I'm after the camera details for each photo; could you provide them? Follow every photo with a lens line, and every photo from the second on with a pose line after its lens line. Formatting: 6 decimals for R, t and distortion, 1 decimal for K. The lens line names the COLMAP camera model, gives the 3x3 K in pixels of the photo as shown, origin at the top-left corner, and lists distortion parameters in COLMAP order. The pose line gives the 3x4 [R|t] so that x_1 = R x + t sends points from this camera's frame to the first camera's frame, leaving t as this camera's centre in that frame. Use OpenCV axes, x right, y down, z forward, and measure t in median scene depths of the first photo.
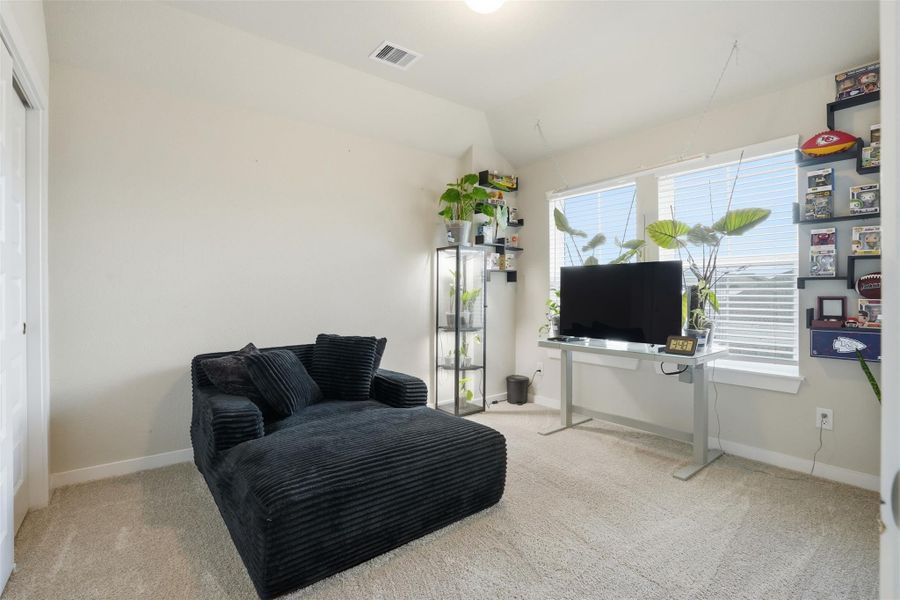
lens RADIAL K [[415.7, 0, 452.6], [0, 415.7, 298.5], [0, 0, 1]] dist [-0.030193, 0.004668]
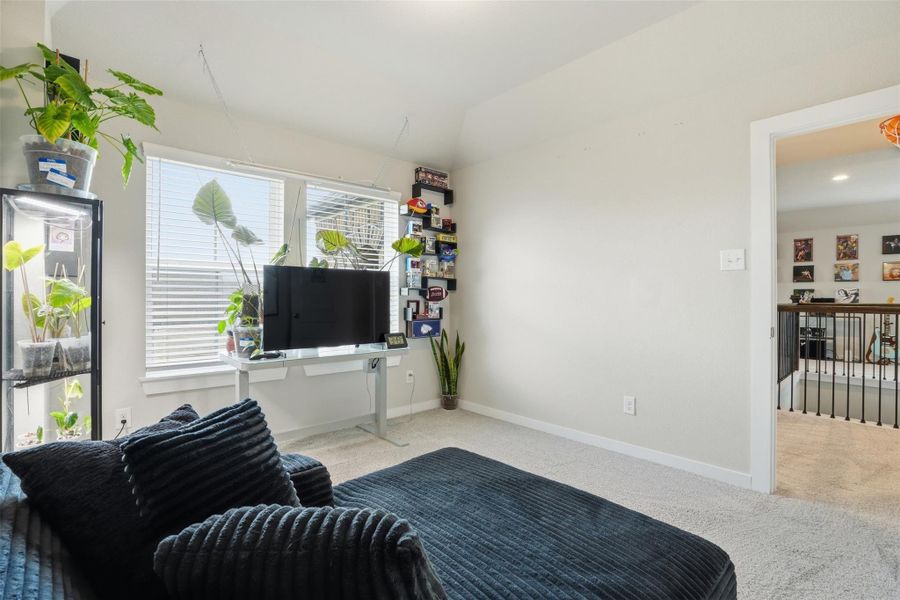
lens RADIAL K [[415.7, 0, 452.7], [0, 415.7, 297.4], [0, 0, 1]] dist [-0.030193, 0.004668]
pose [[-0.051792, -0.006488, 0.998637, -0.719918], [0.000334, 0.999979, 0.006514, -0.025930], [-0.998658, 0.000671, -0.051789, 0.912871]]
